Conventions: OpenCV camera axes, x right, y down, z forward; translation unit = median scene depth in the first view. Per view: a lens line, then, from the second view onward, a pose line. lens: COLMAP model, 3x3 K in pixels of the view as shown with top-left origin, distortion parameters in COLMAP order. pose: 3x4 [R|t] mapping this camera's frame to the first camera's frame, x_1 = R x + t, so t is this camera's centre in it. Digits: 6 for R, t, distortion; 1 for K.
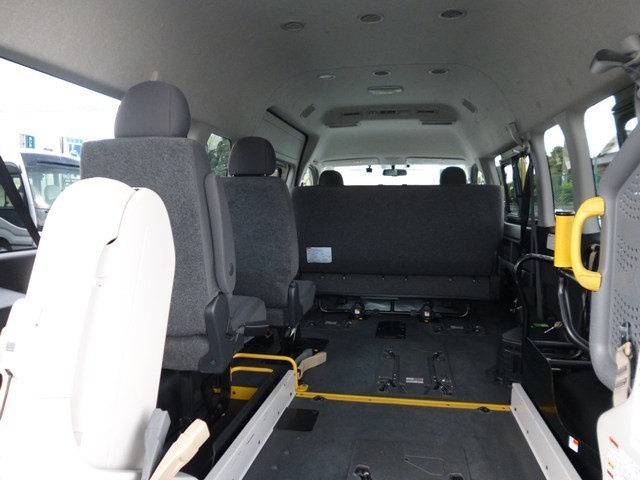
lens RADIAL K [[434.9, 0, 322.5], [0, 434.9, 252.7], [0, 0, 1]] dist [-0.036481, -0.002107]
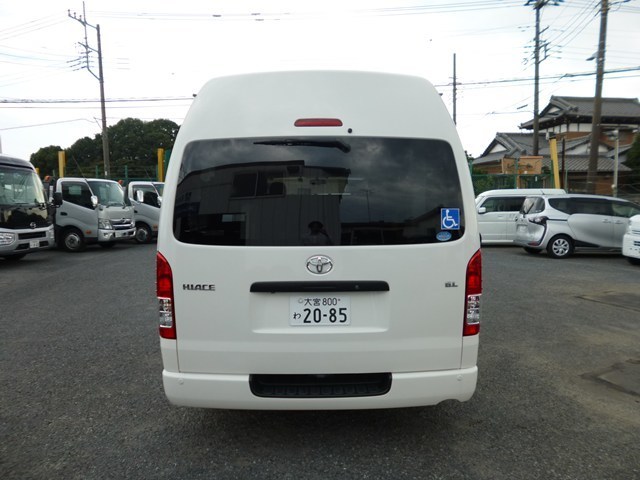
lens RADIAL K [[437.2, 0, 320.0], [0, 437.2, 240.0], [0, 0, 1]] dist [-0.023712, -0.000963]
pose [[0.979543, -0.020162, 0.200220, -0.127566], [0.023059, 0.999660, -0.012148, 0.027636], [-0.199907, 0.016516, 0.979676, -0.441477]]
